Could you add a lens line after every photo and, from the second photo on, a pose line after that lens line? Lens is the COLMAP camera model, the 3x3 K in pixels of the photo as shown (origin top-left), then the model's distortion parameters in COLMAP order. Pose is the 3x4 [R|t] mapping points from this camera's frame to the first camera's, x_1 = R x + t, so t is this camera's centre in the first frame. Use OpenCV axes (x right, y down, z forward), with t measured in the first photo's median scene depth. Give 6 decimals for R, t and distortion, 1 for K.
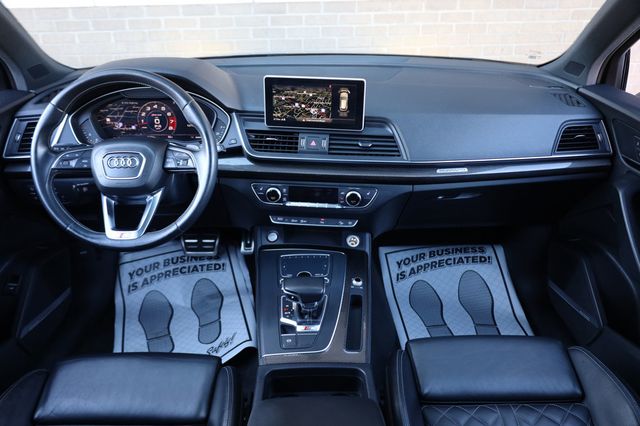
lens RADIAL K [[513.6, 0, 326.3], [0, 513.6, 218.4], [0, 0, 1]] dist [-0.014450, 0.020806]
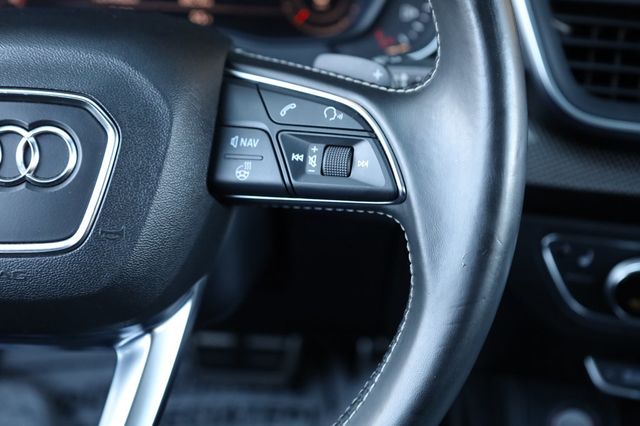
lens RADIAL K [[902.8, 0, 319.8], [0, 902.8, 218.4], [0, 0, 1]] dist [-0.065331, 0.000000]
pose [[0.998051, 0.035716, -0.051168, -0.242231], [-0.034261, 0.998991, 0.029044, -0.089298], [0.052154, -0.027234, 0.998268, 0.631356]]
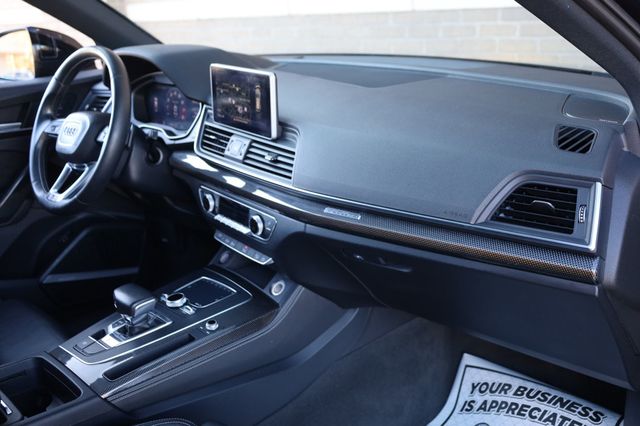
lens RADIAL K [[708.1, 0, 319.5], [0, 708.1, 215.3], [0, 0, 1]] dist [0.040175, 0.000000]
pose [[0.659035, 0.201406, -0.724643, 0.927594], [-0.296285, 0.955091, -0.004003, -0.080500], [0.691294, 0.217338, 0.689113, 0.344644]]
